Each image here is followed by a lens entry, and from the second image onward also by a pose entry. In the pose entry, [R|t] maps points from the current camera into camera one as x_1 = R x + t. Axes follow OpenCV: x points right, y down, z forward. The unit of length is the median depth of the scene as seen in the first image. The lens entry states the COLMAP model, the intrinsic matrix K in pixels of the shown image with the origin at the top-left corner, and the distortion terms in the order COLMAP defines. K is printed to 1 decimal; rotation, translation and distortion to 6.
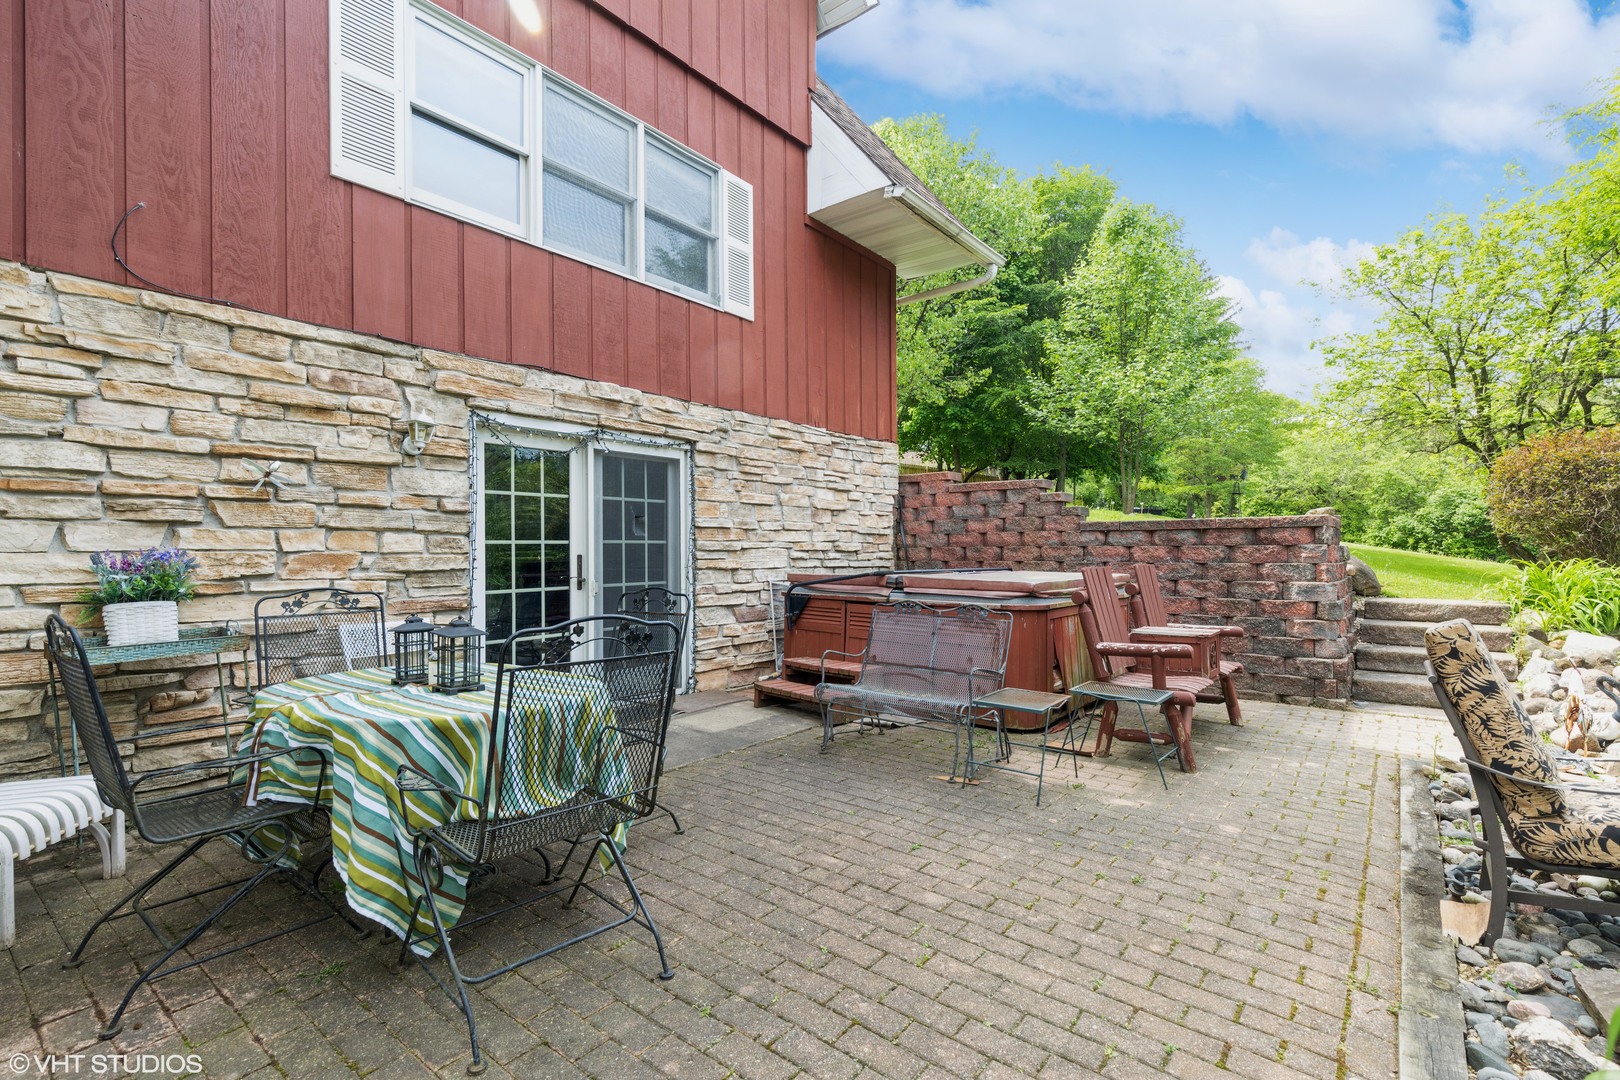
lens RADIAL K [[735.2, 0, 811.1], [0, 735.2, 547.3], [0, 0, 1]] dist [0.009271, -0.001725]
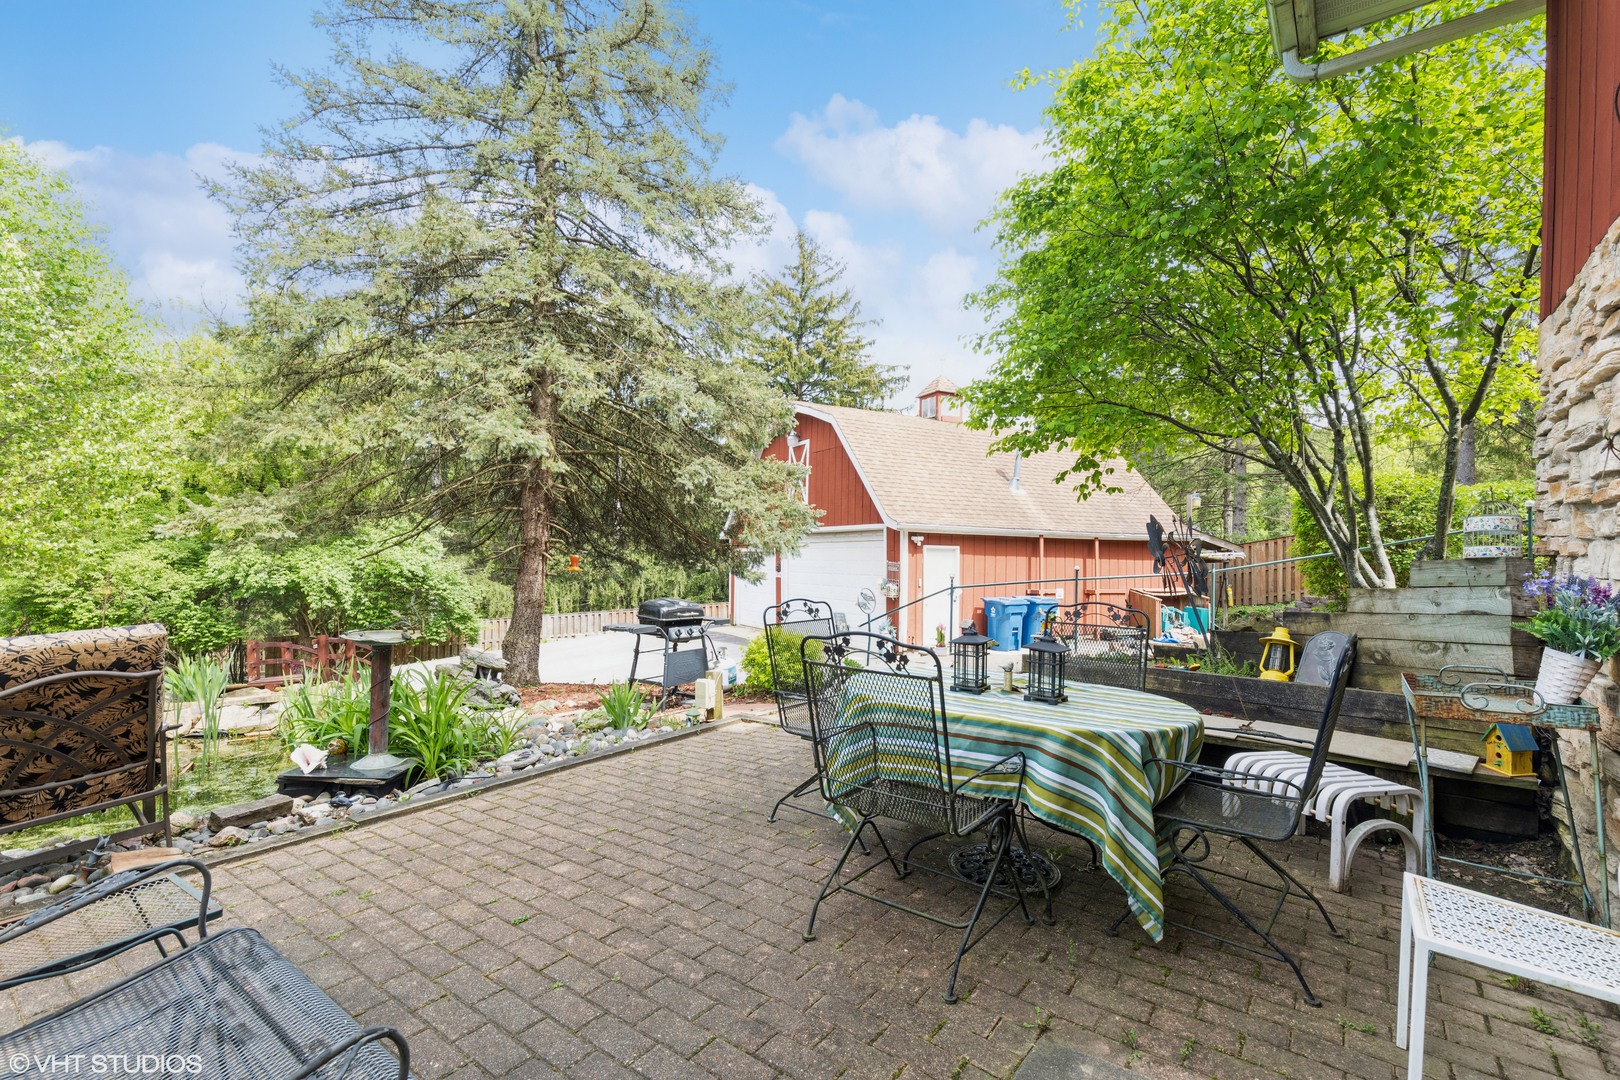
lens RADIAL K [[735.2, 0, 810.1], [0, 735.2, 550.9], [0, 0, 1]] dist [0.009271, -0.001725]
pose [[-0.999640, -0.008409, -0.025468, -0.177744], [-0.008141, 0.999911, -0.010607, -0.014353], [0.025555, -0.010396, -0.999619, 2.018685]]
